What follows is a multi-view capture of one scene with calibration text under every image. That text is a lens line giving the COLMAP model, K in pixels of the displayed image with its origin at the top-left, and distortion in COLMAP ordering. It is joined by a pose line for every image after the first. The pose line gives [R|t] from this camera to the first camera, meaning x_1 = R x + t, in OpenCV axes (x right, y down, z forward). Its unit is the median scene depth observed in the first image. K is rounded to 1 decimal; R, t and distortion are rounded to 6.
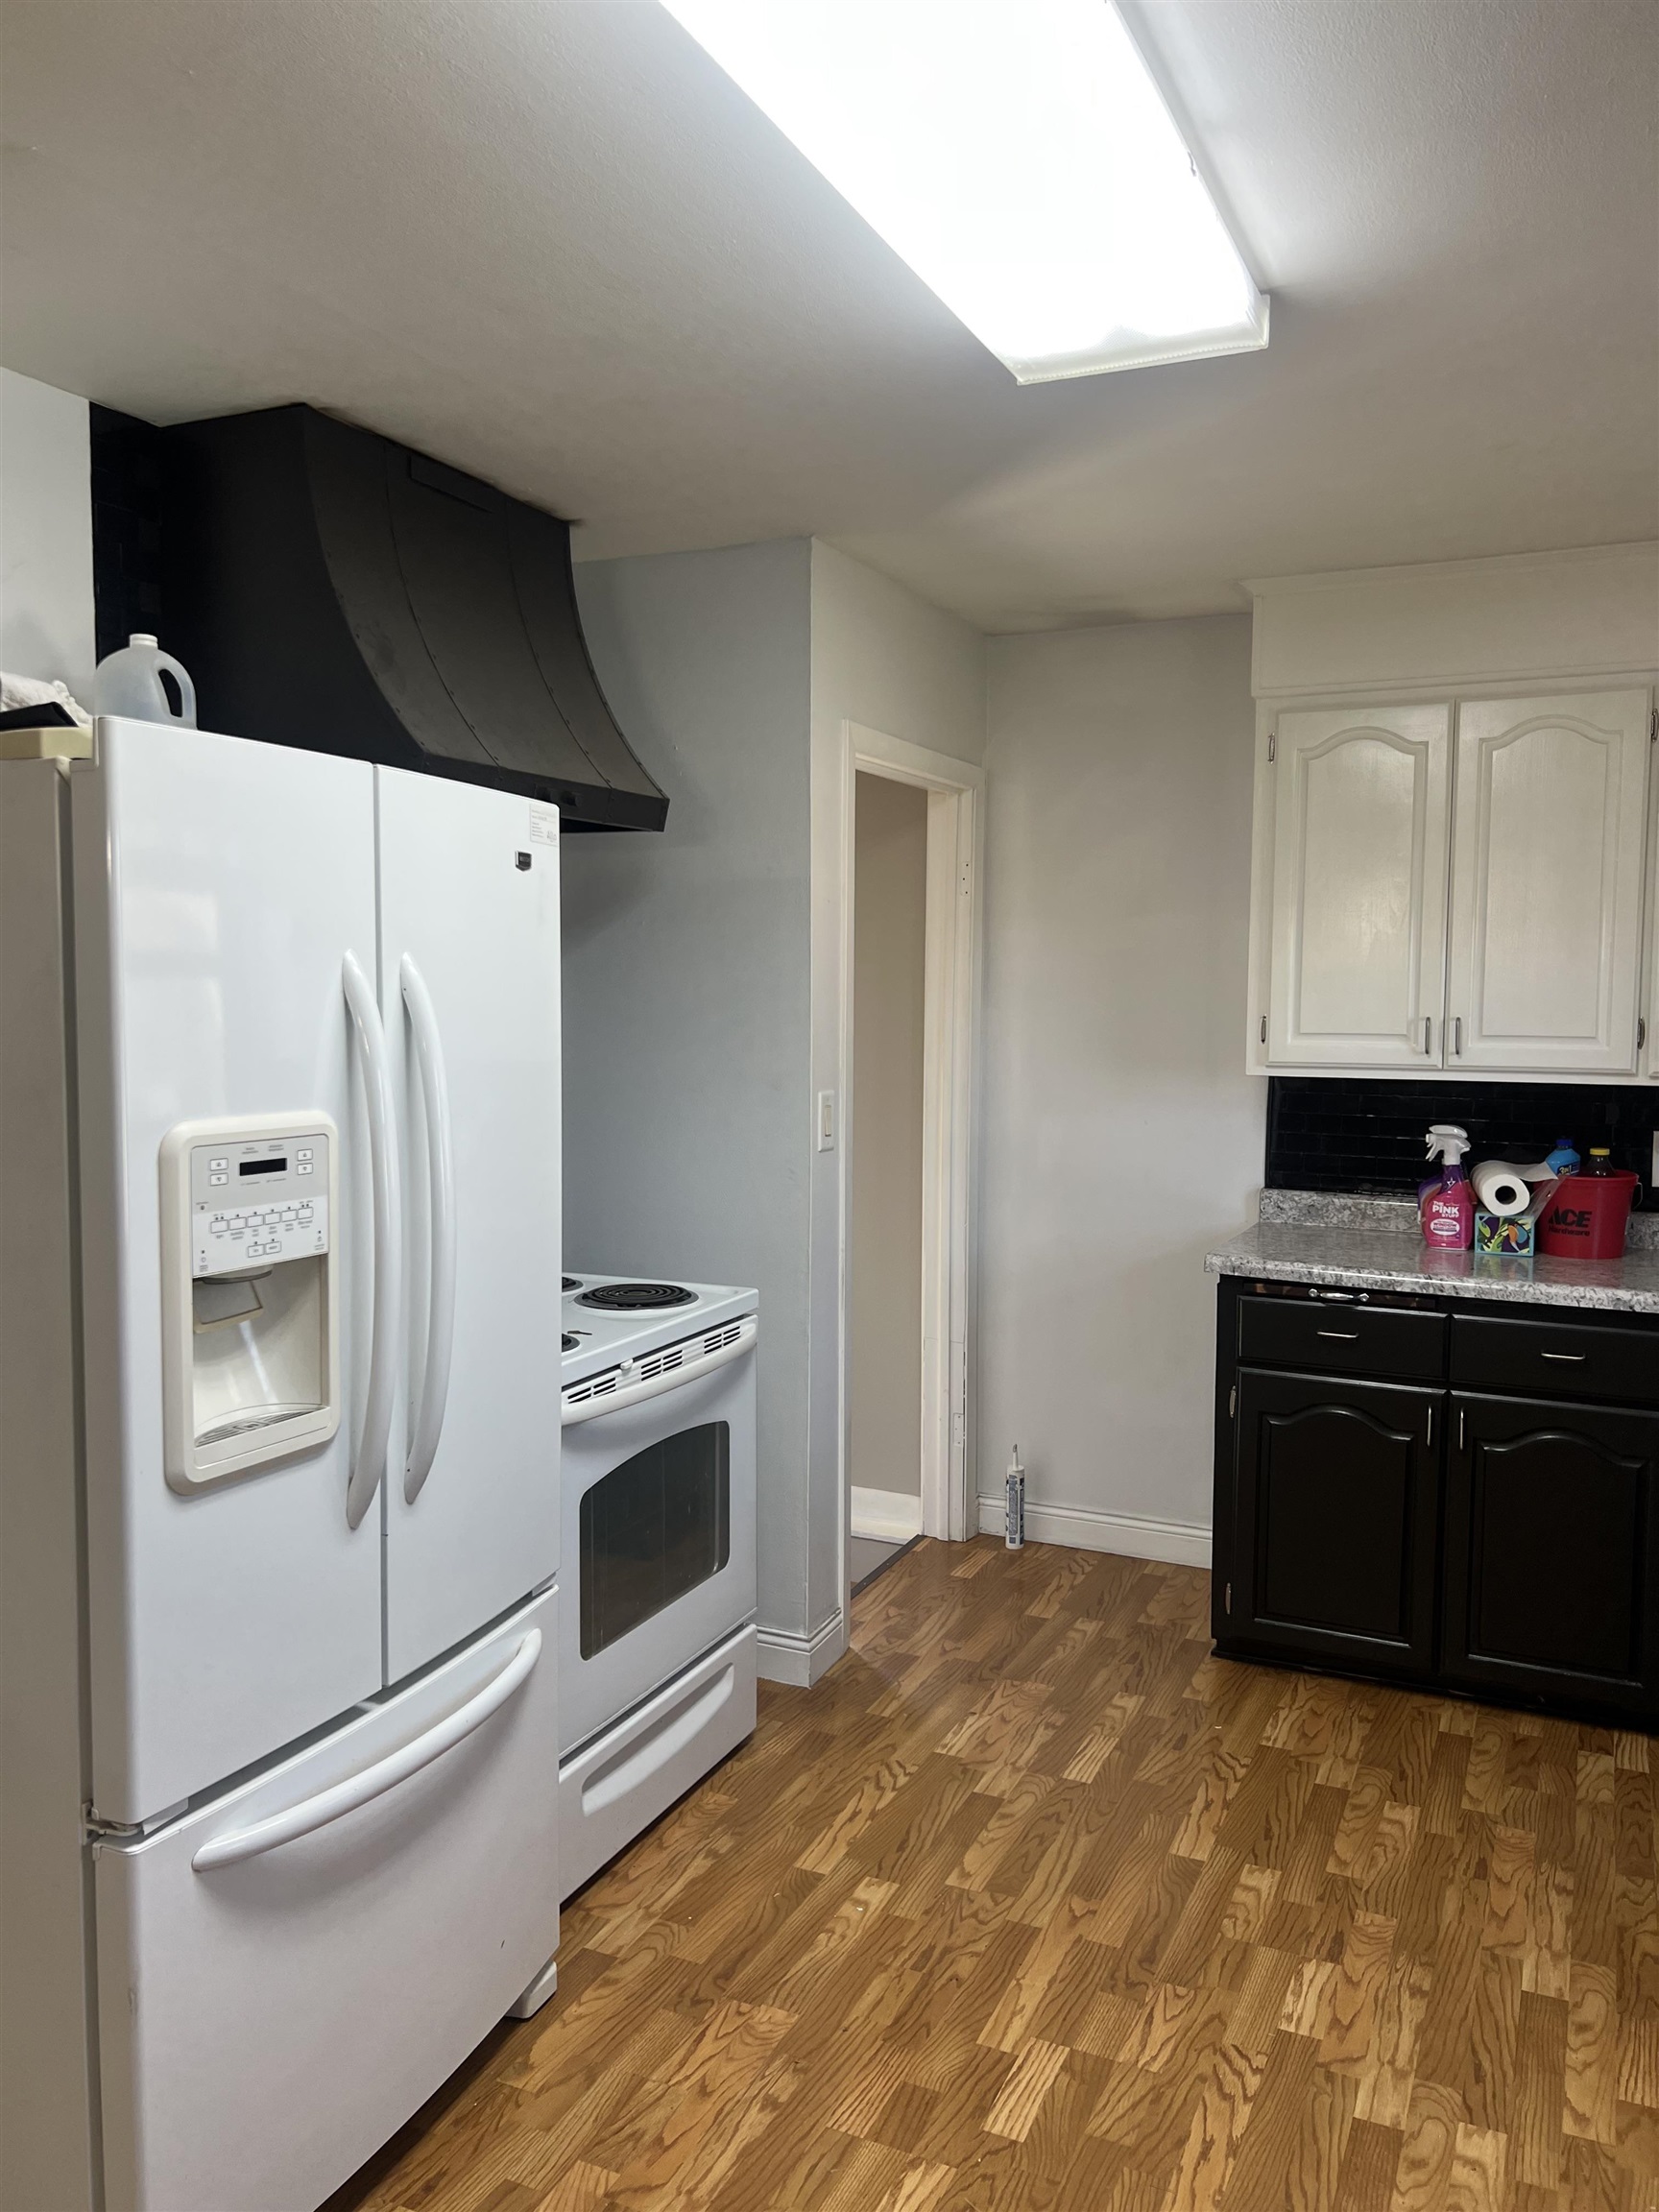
lens RADIAL K [[1663.0, 0, 810.9], [0, 1663.0, 1102.8], [0, 0, 1]] dist [0.051585, -0.052254]
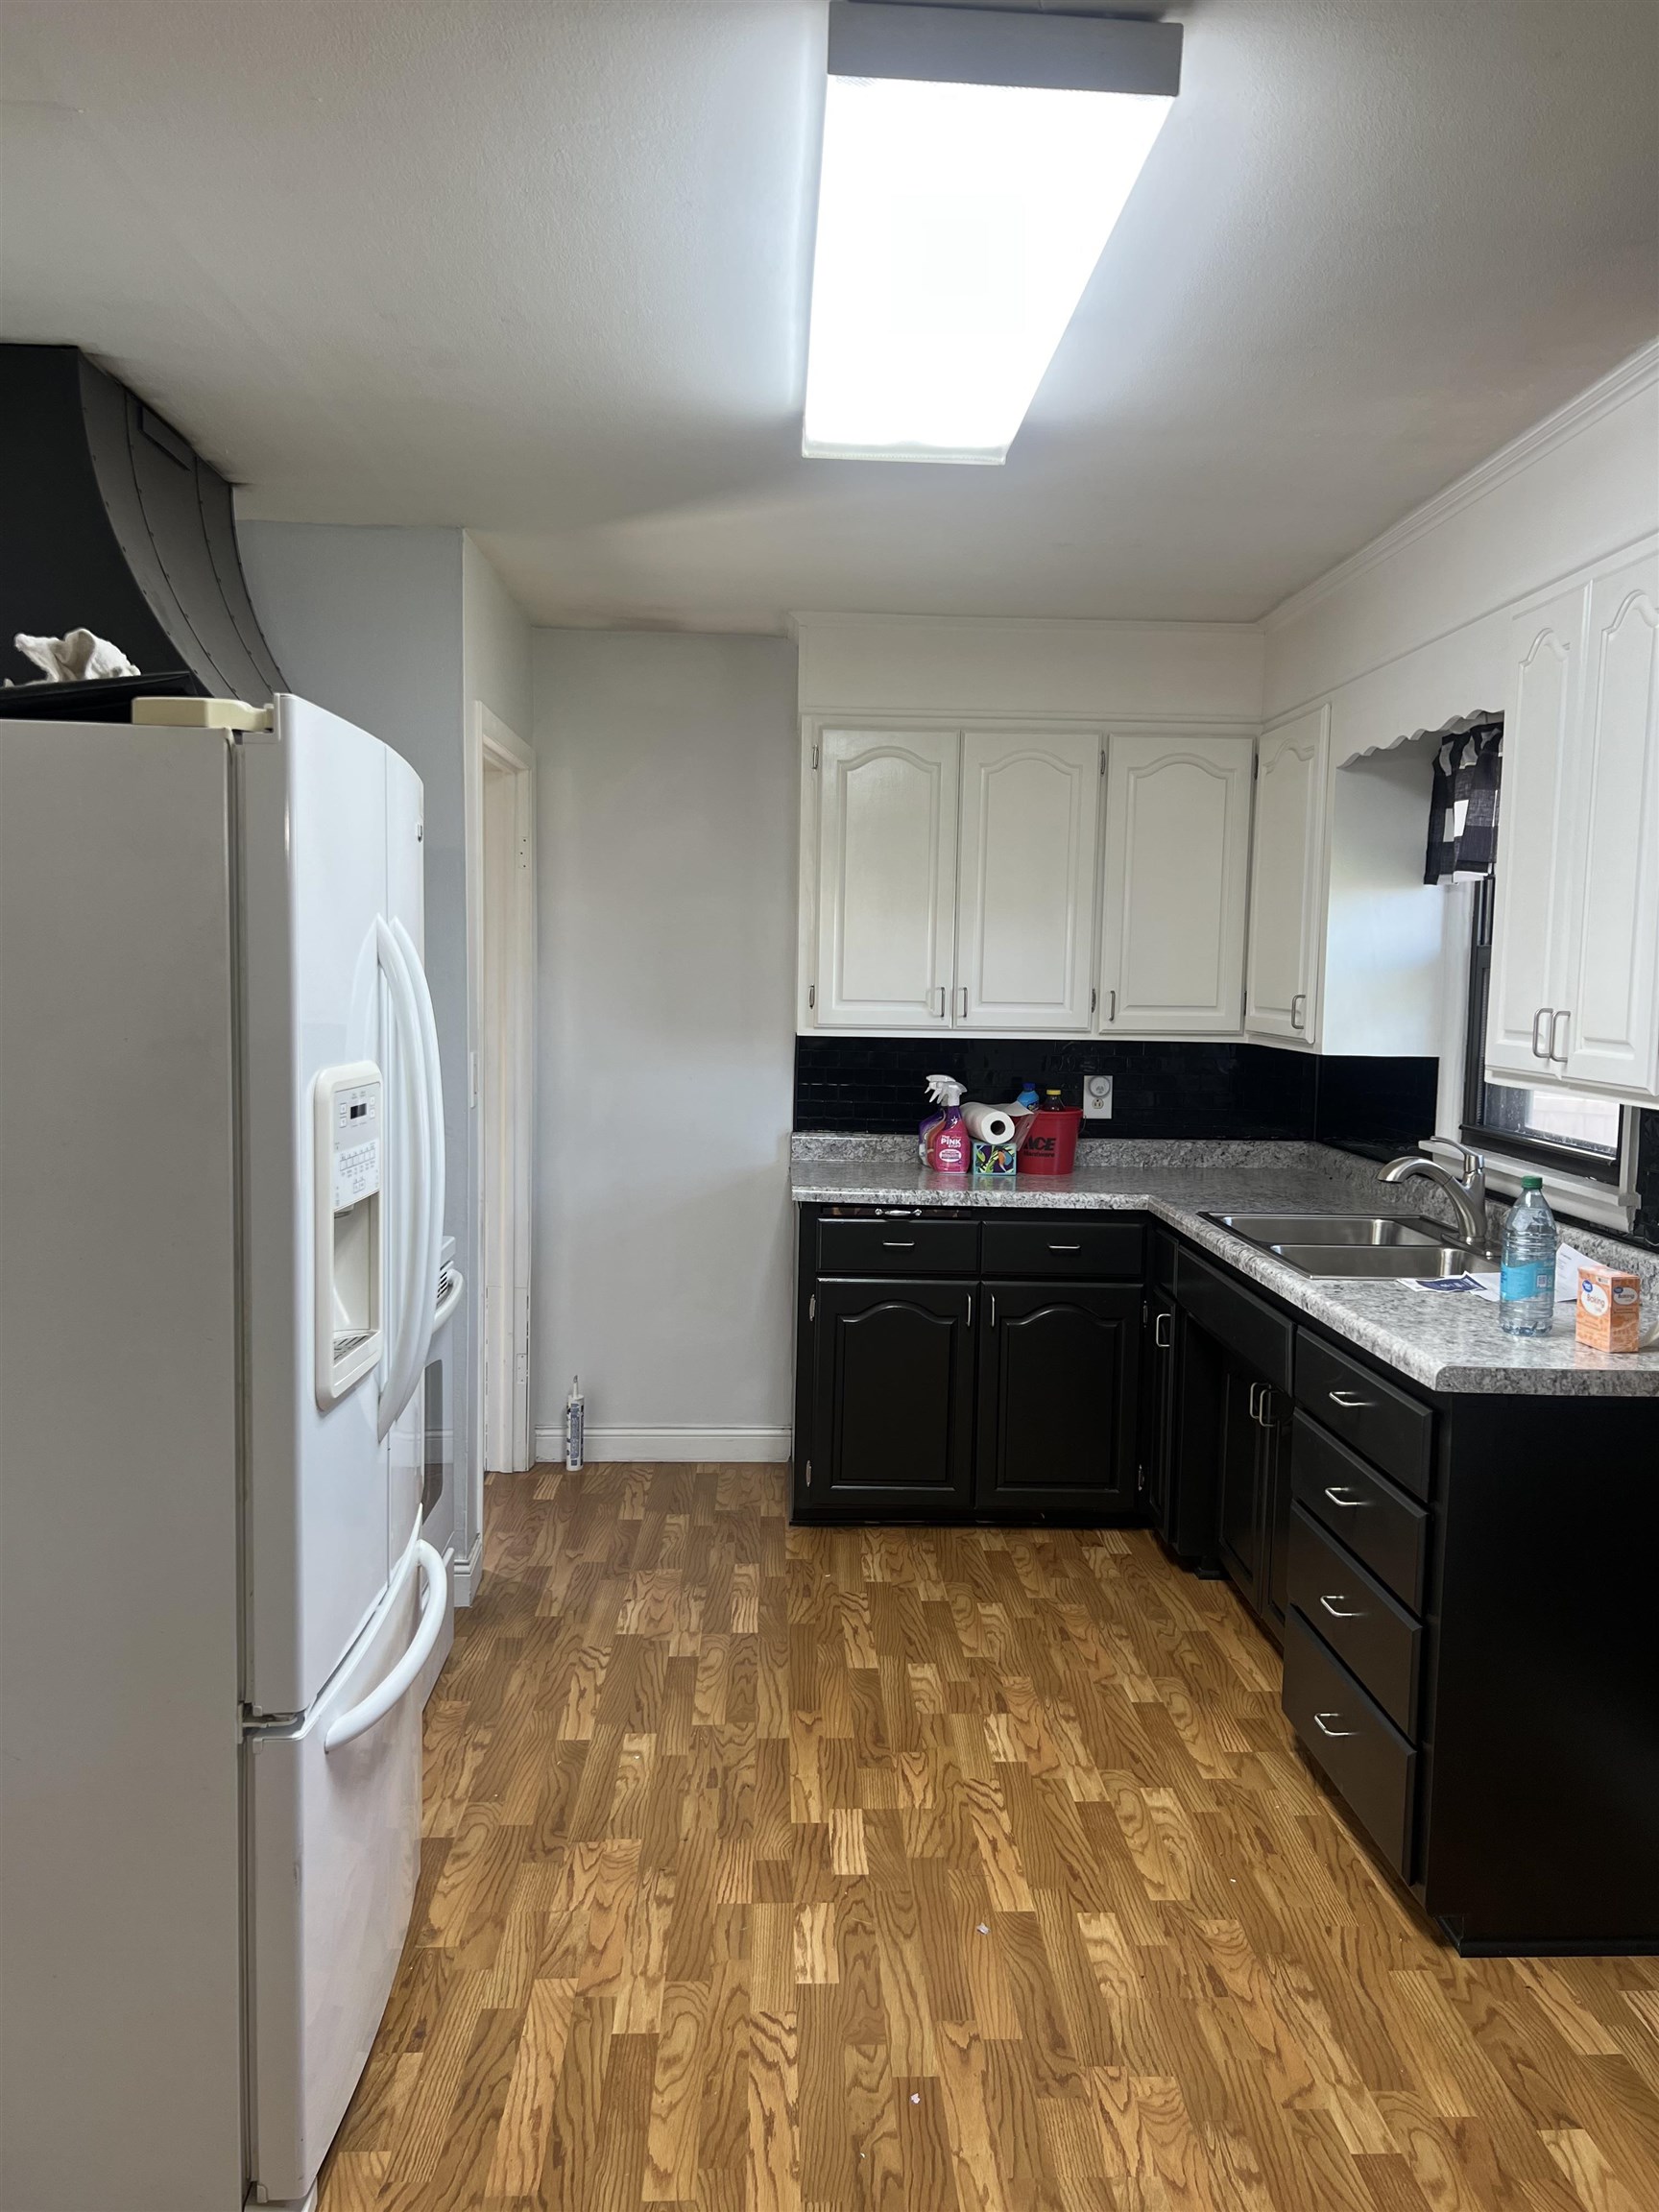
lens RADIAL K [[1663.0, 0, 836.0], [0, 1663.0, 1102.5], [0, 0, 1]] dist [0.051585, -0.052254]
pose [[0.889479, -0.025620, 0.456256, -0.297671], [0.017764, 0.999611, 0.021499, 0.007750], [-0.456630, -0.011018, 0.889589, -0.065617]]
